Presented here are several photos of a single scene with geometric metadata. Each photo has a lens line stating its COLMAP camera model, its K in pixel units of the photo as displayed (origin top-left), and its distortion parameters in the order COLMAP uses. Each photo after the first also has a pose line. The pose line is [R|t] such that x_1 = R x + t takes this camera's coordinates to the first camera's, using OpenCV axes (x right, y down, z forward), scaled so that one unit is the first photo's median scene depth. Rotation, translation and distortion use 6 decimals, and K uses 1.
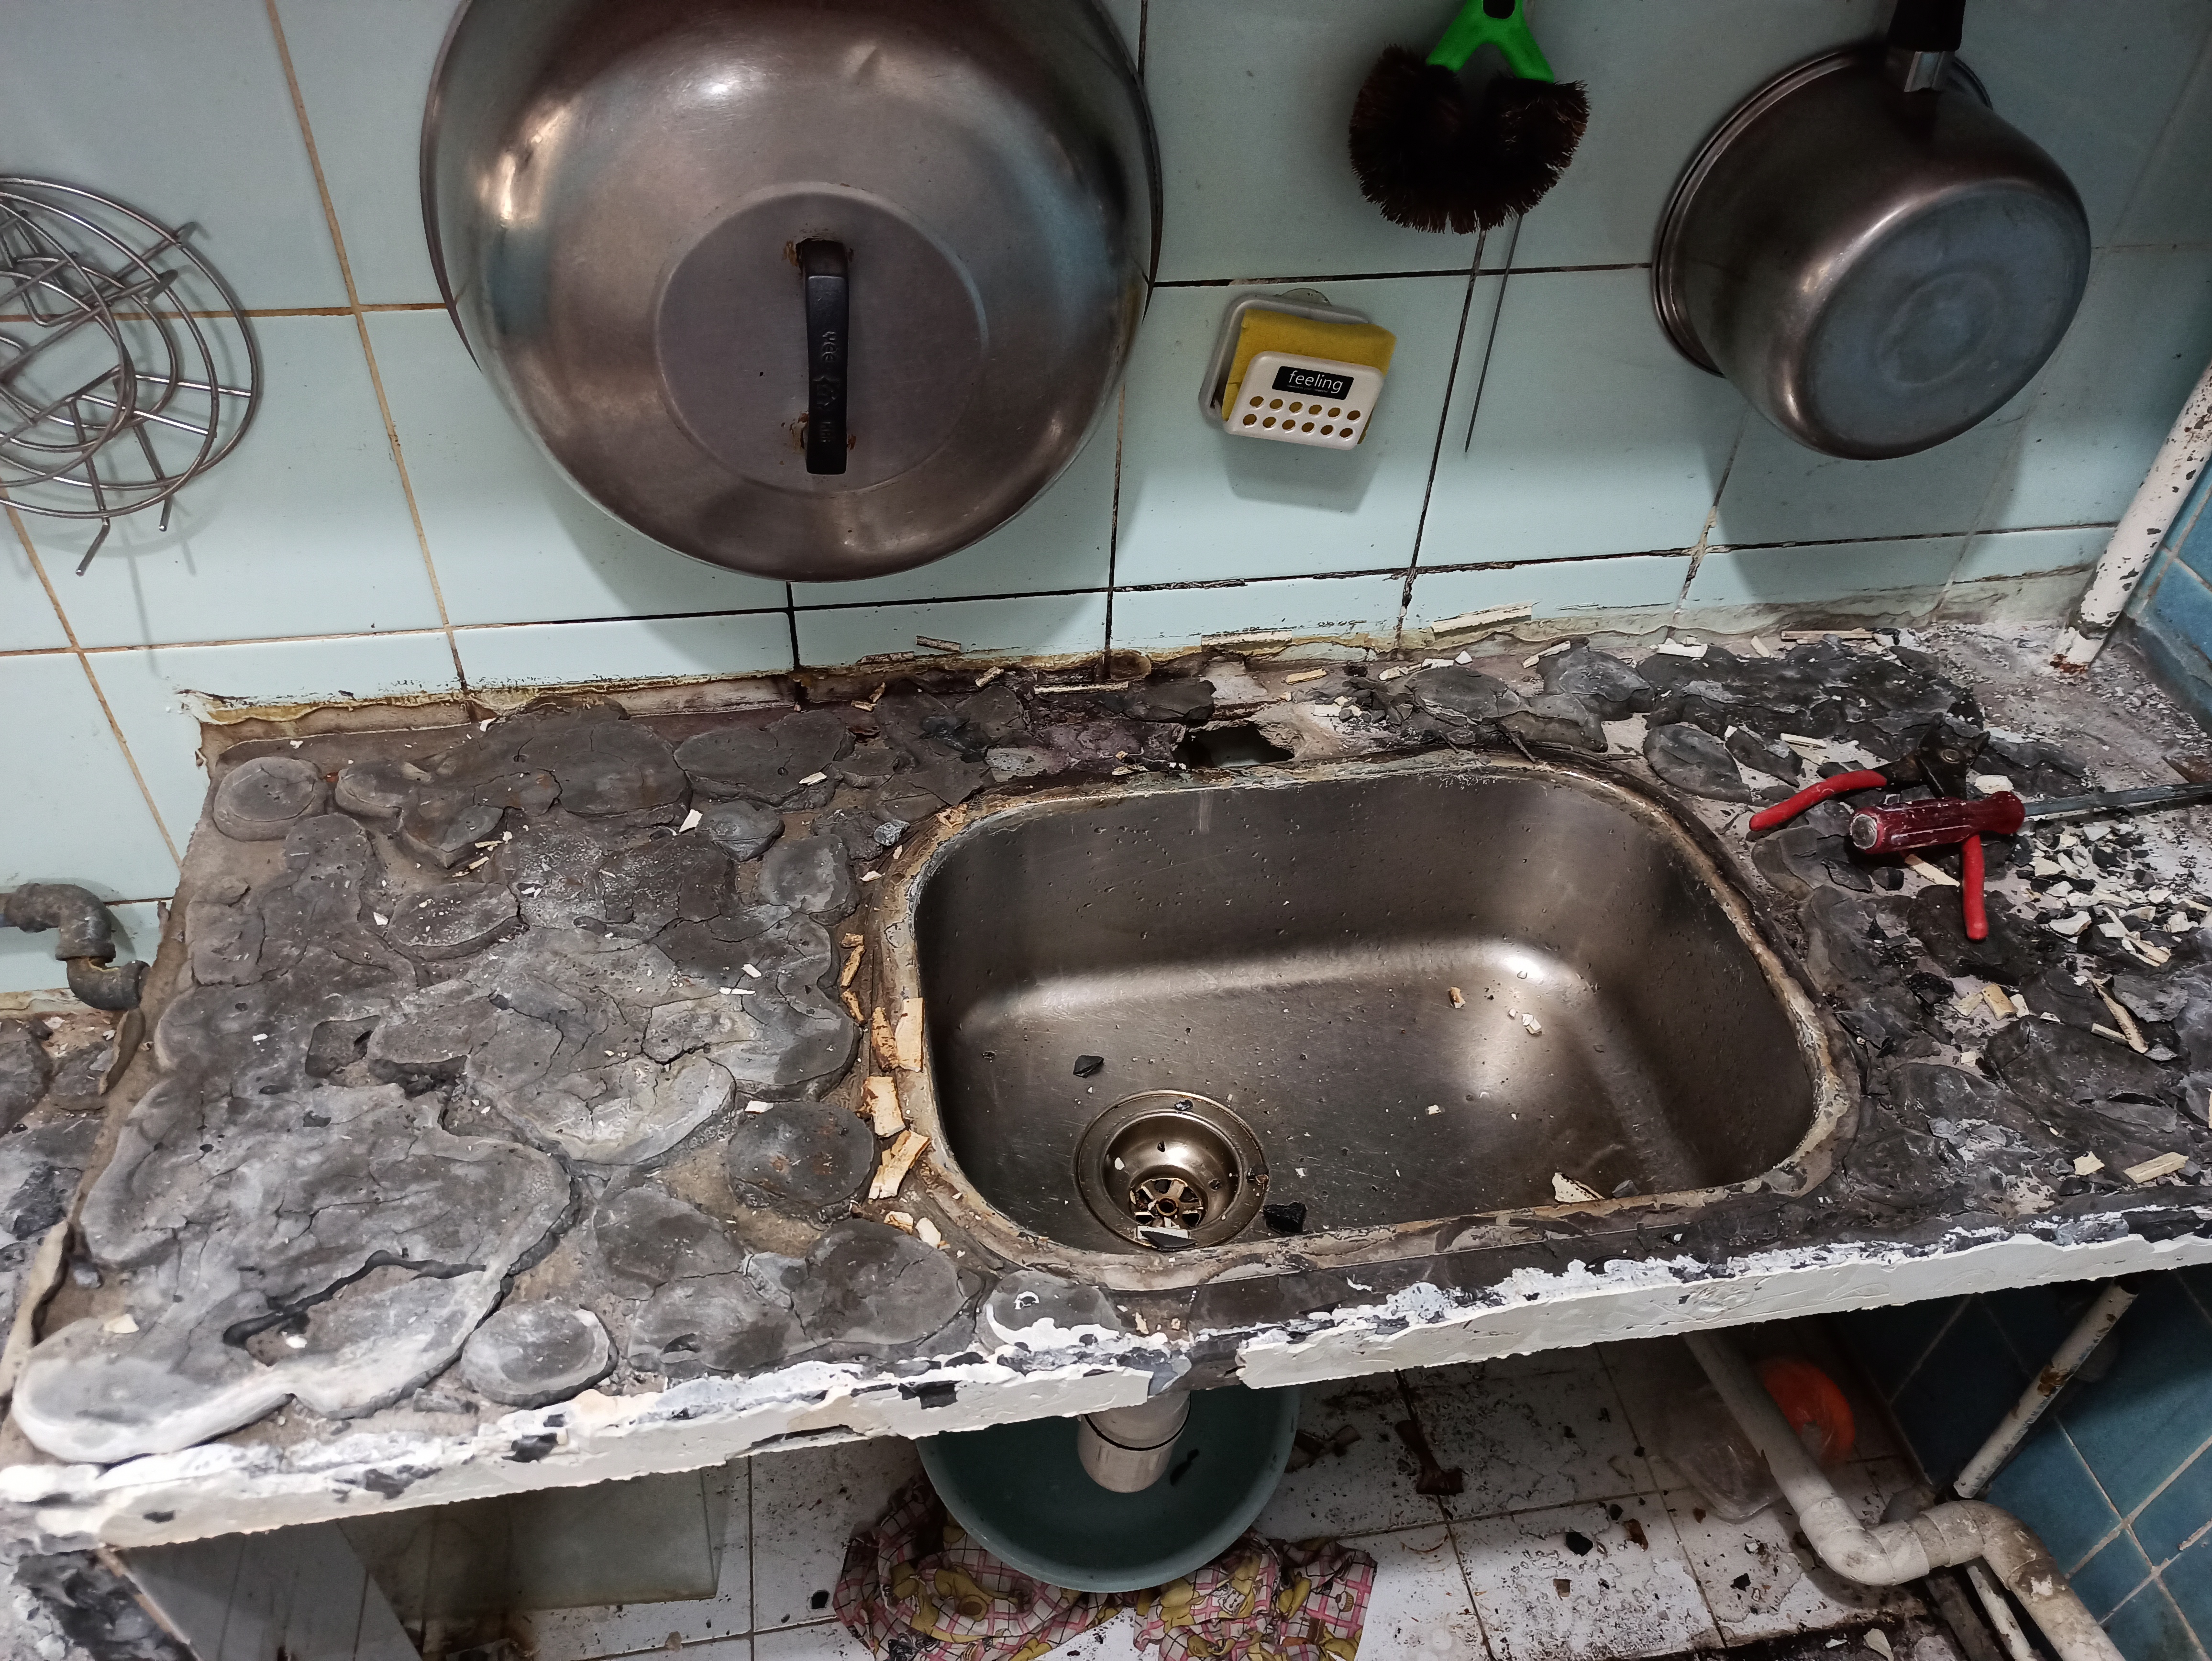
lens RADIAL K [[1634.1, 0, 1100.7], [0, 1634.1, 828.5], [0, 0, 1]] dist [0.025719, -0.012428]
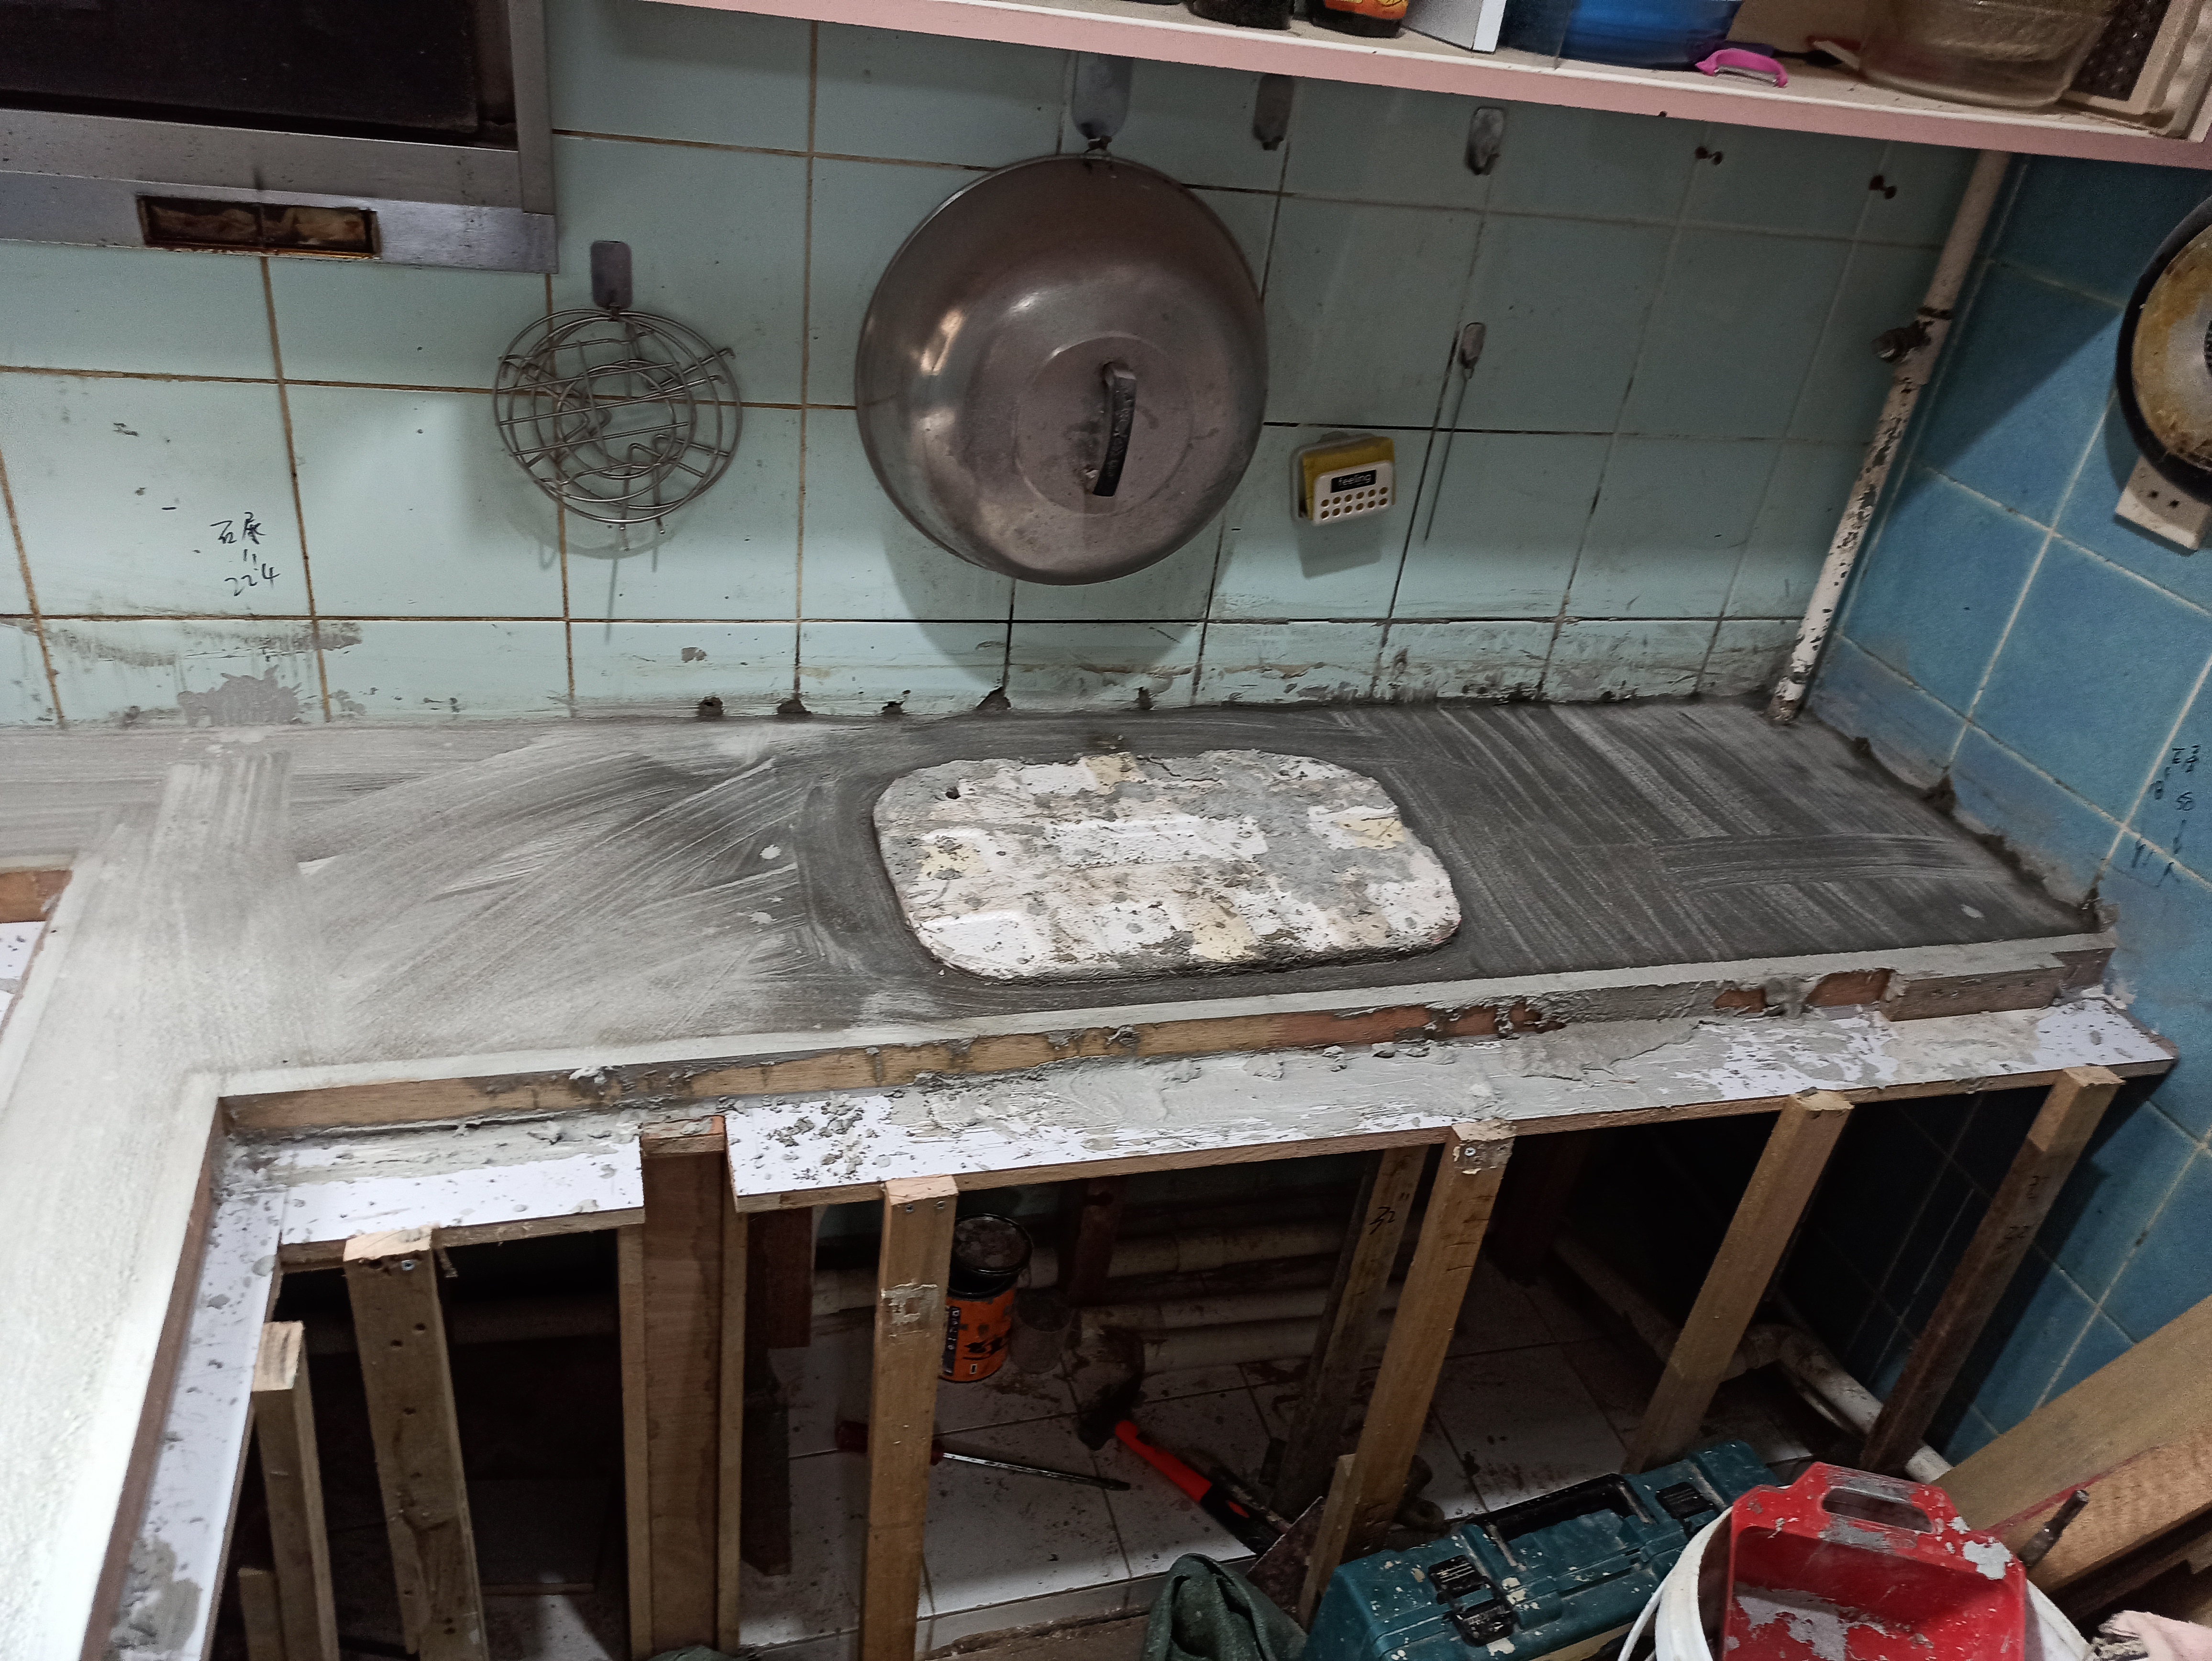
lens RADIAL K [[1634.1, 0, 1096.2], [0, 1634.1, 836.6], [0, 0, 1]] dist [0.025719, -0.012428]
pose [[0.991943, 0.012903, 0.126023, -0.294424], [0.011651, 0.981292, -0.192174, 0.357124], [-0.126145, 0.192094, 0.973236, -0.469780]]
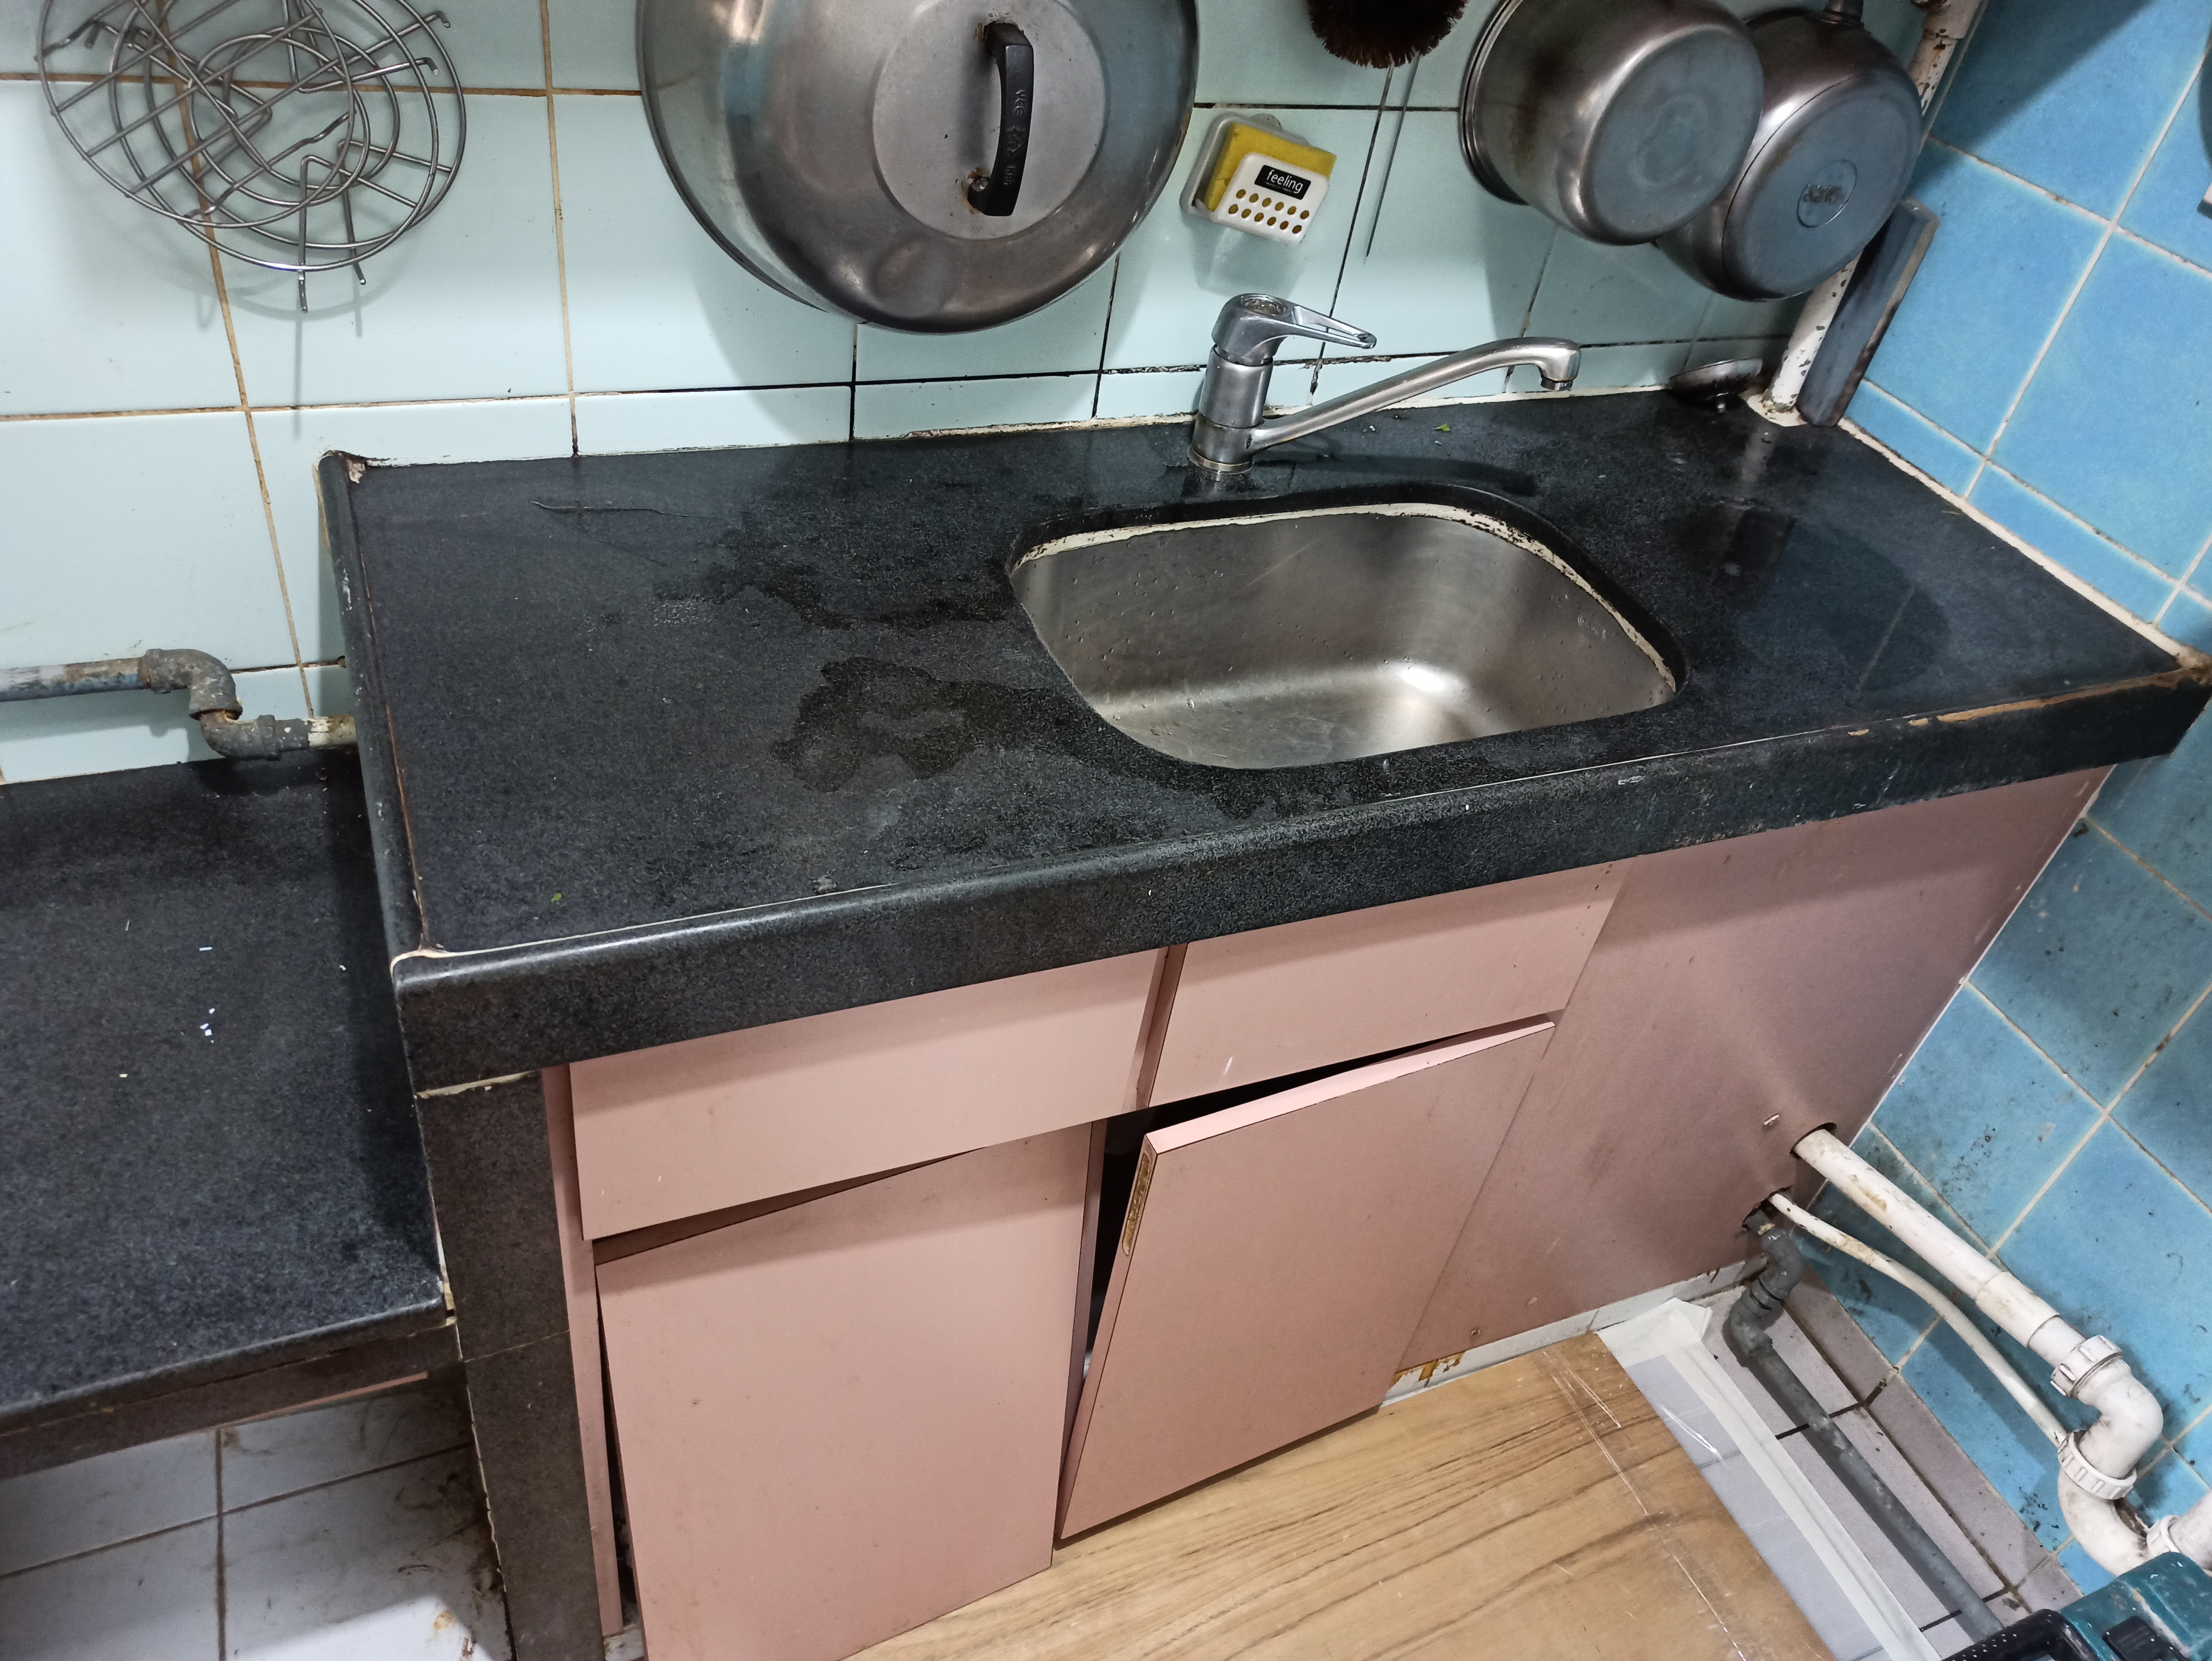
lens RADIAL K [[1634.1, 0, 1099.4], [0, 1634.1, 833.5], [0, 0, 1]] dist [0.025719, -0.012428]
pose [[0.969962, -0.073849, 0.231777, -0.310028], [0.079276, 0.996752, -0.014175, 0.221571], [-0.229977, 0.032123, 0.972666, -0.196489]]
